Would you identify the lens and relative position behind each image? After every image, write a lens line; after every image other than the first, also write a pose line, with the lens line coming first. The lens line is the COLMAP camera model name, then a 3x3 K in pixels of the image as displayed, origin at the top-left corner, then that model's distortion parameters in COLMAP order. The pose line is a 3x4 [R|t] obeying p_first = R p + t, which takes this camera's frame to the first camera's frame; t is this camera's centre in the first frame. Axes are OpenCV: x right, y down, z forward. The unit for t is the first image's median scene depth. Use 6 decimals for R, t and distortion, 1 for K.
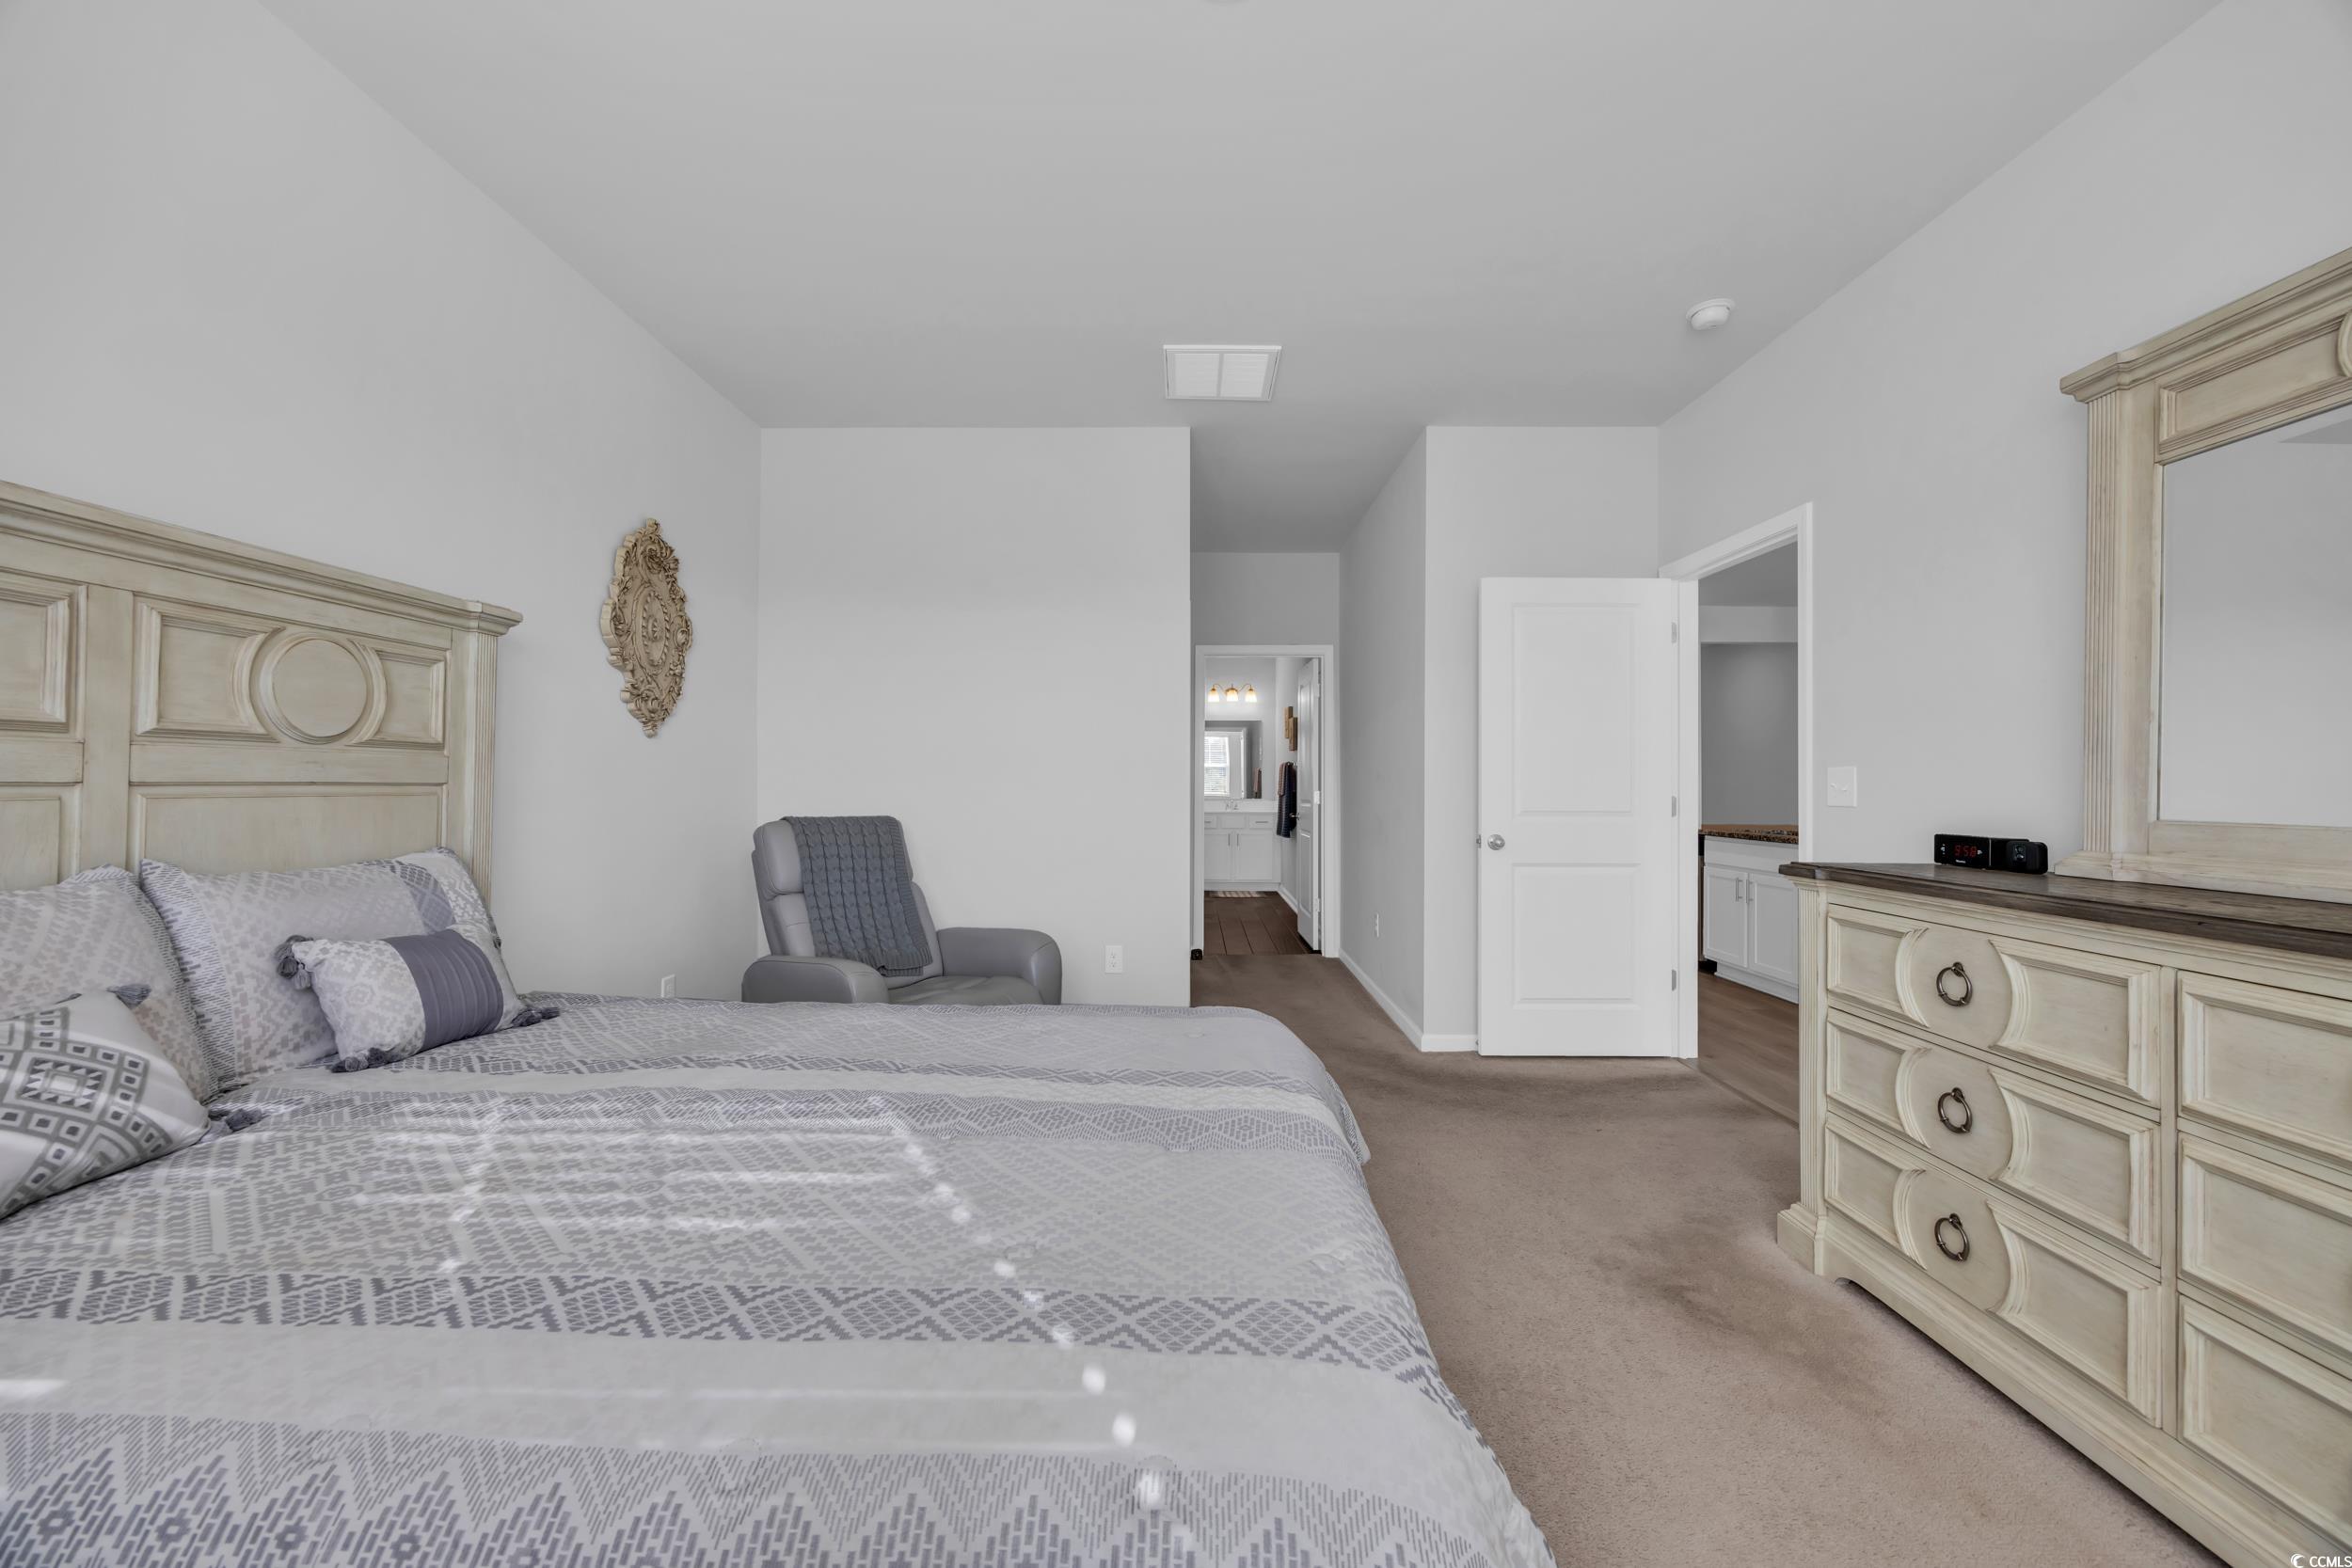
lens RADIAL K [[896.2, 0, 1176.0], [0, 896.2, 784.0], [0, 0, 1]] dist [0.000760, -0.000315]
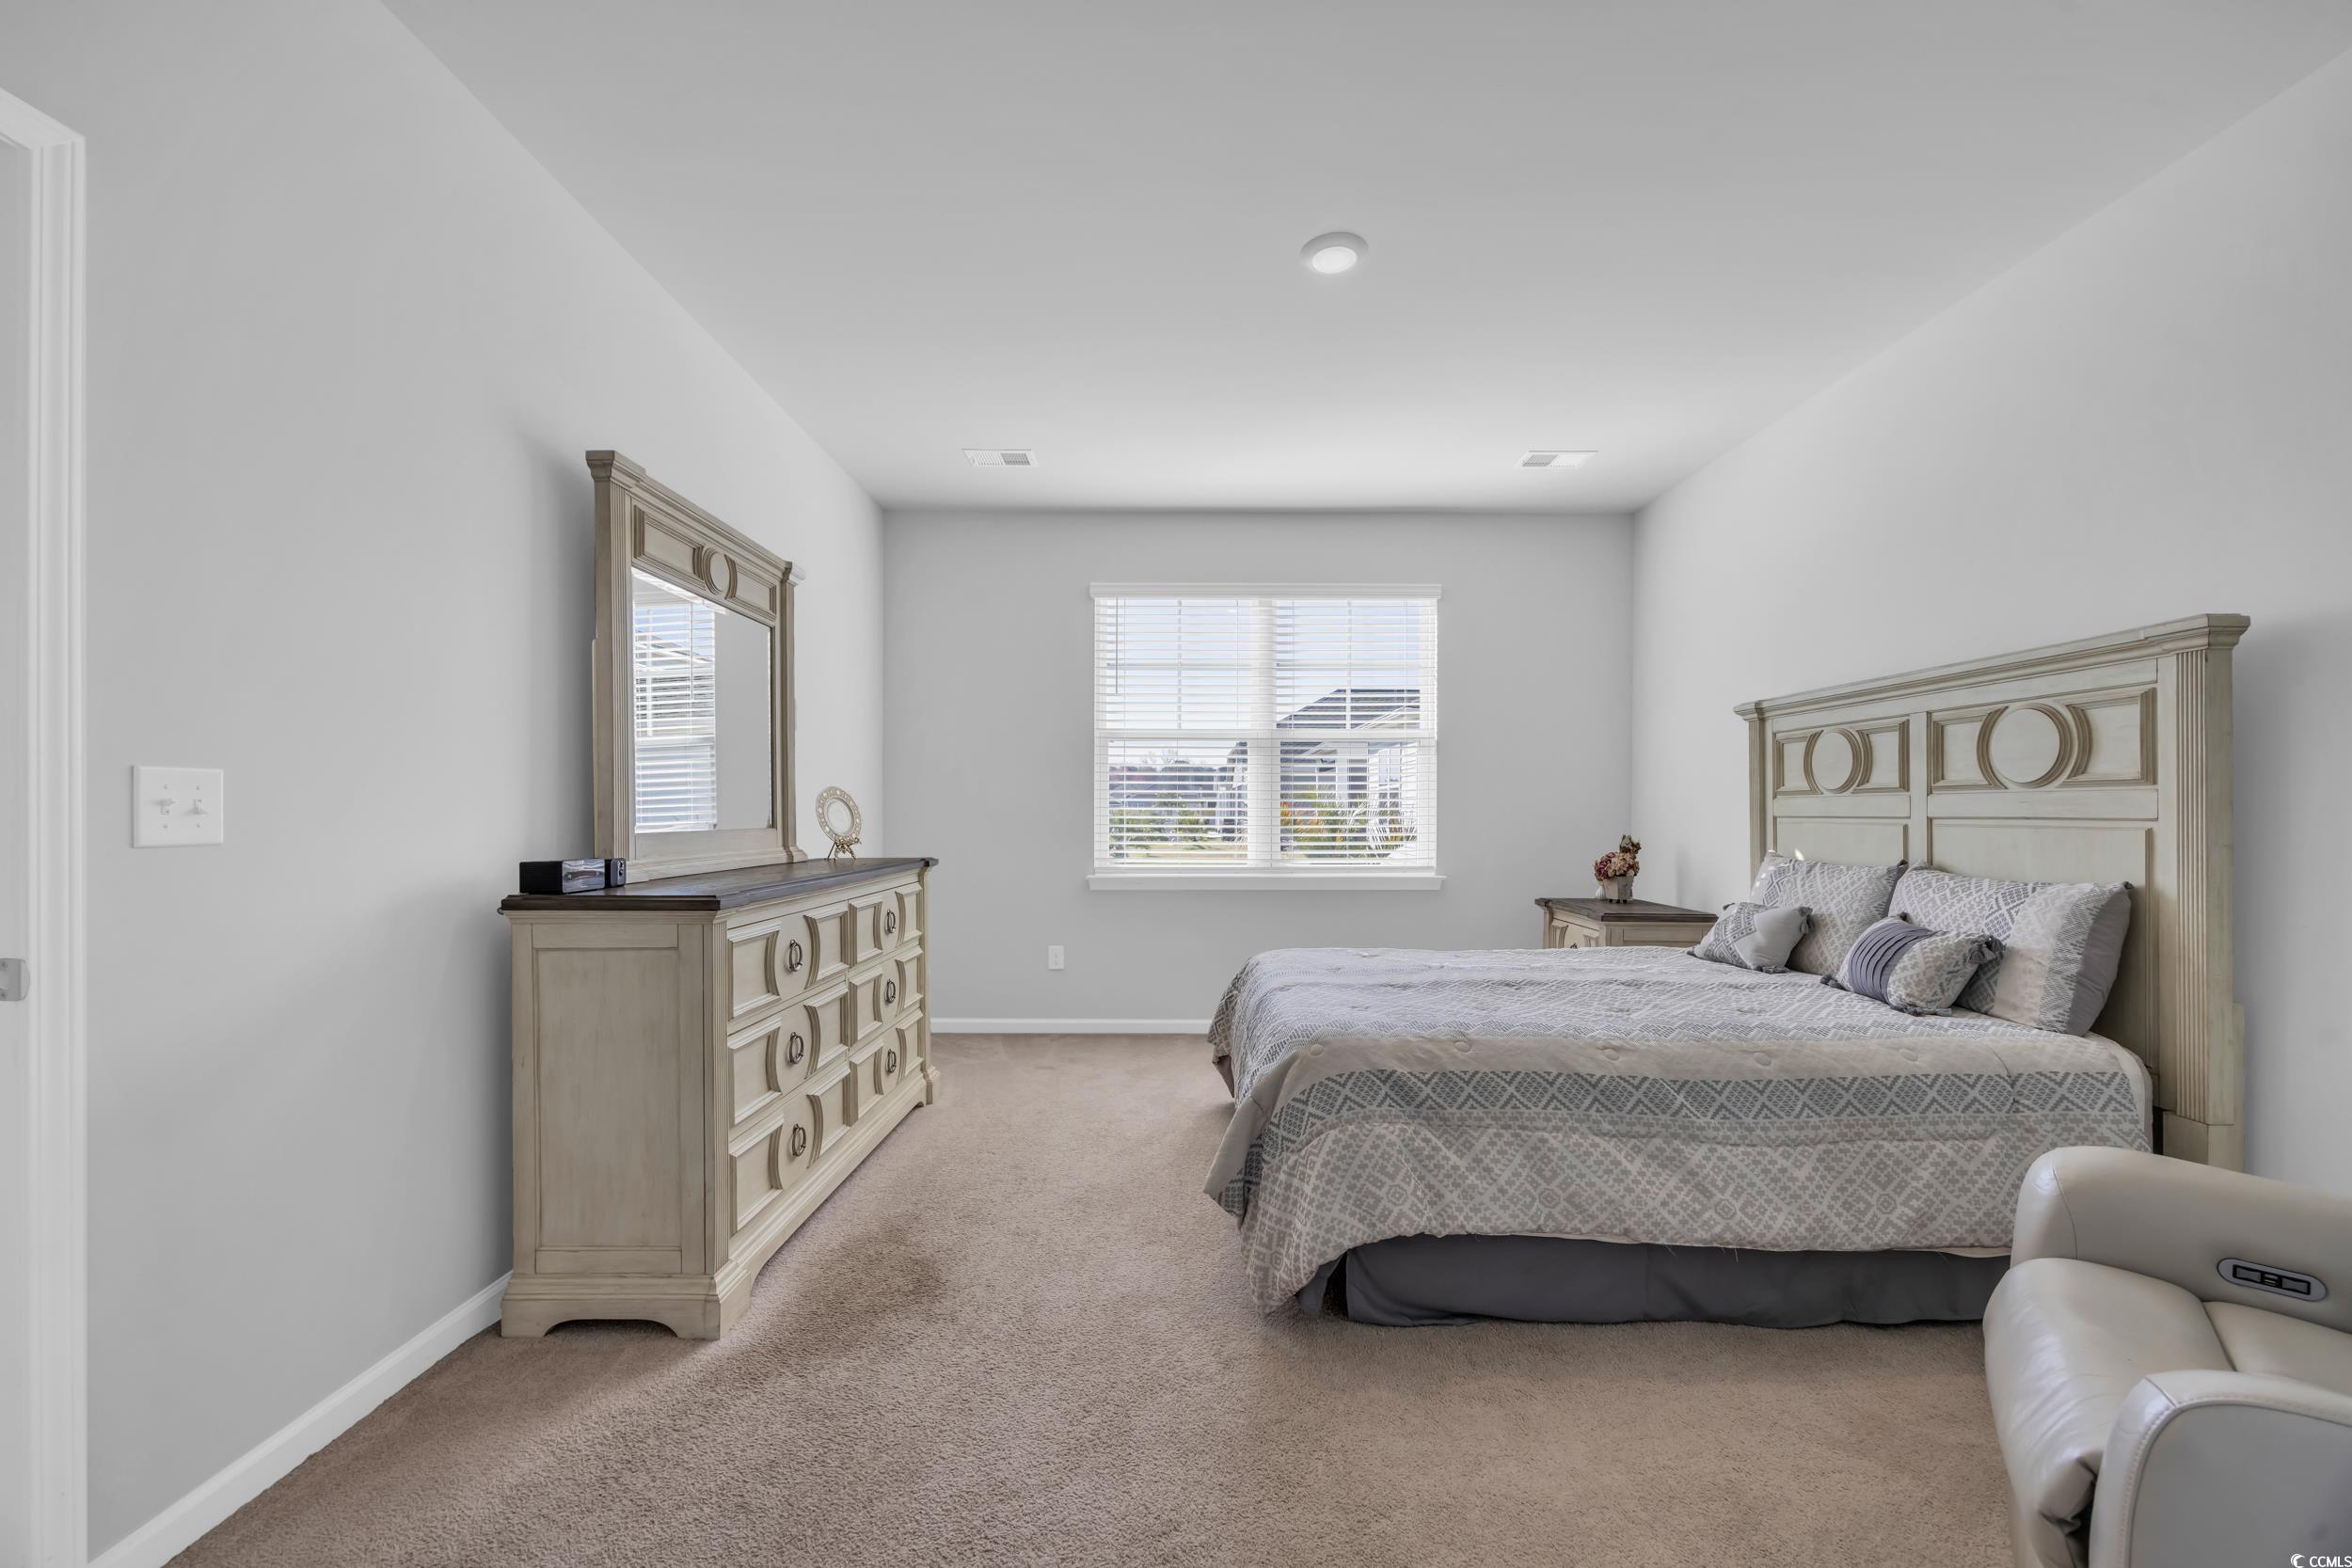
lens RADIAL K [[899.0, 0, 1180.5], [0, 899.0, 811.0], [0, 0, 1]] dist [0.000582, 0.000019]
pose [[-0.999869, -0.001543, -0.016097, 0.214343], [-0.001539, 0.999999, -0.000232, -0.006246], [0.016098, -0.000208, -0.999870, 1.628624]]
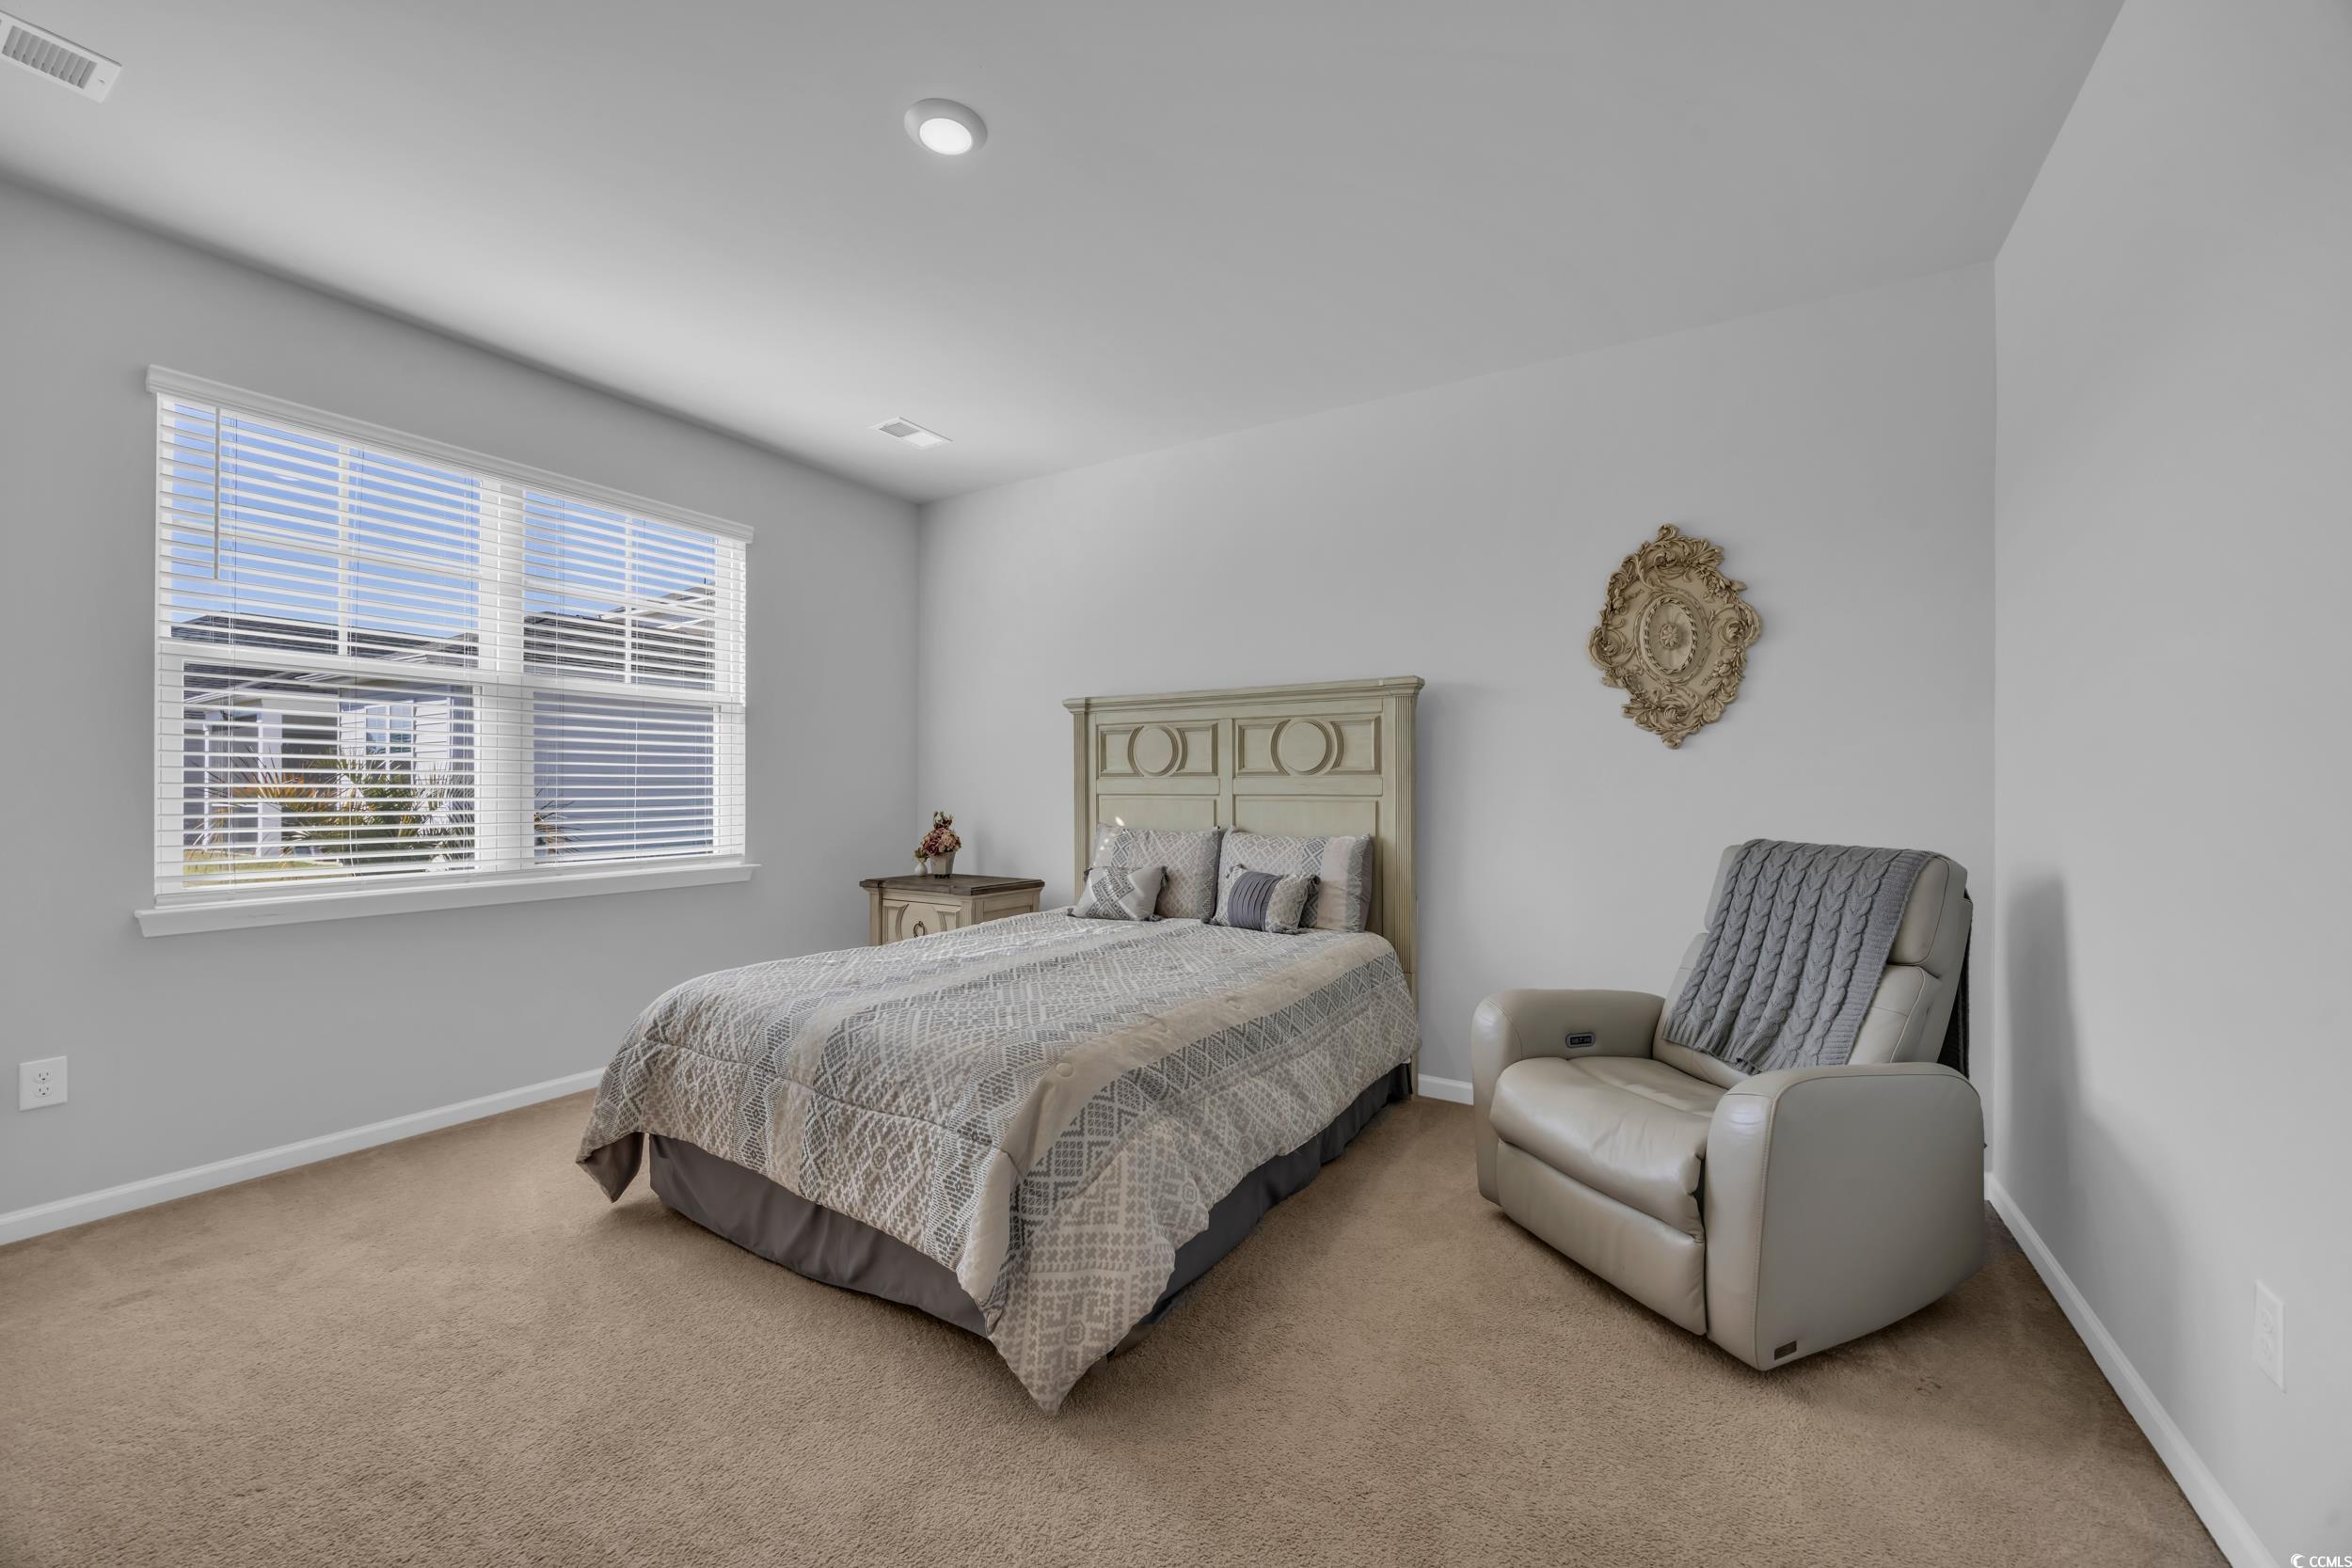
lens RADIAL K [[896.2, 0, 1176.0], [0, 896.2, 784.0], [0, 0, 1]] dist [0.000760, -0.000315]
pose [[-0.513822, -0.006028, -0.857876, 0.625979], [-0.001891, 0.999981, -0.005894, -0.008698], [0.857895, -0.001407, -0.513824, 1.255874]]
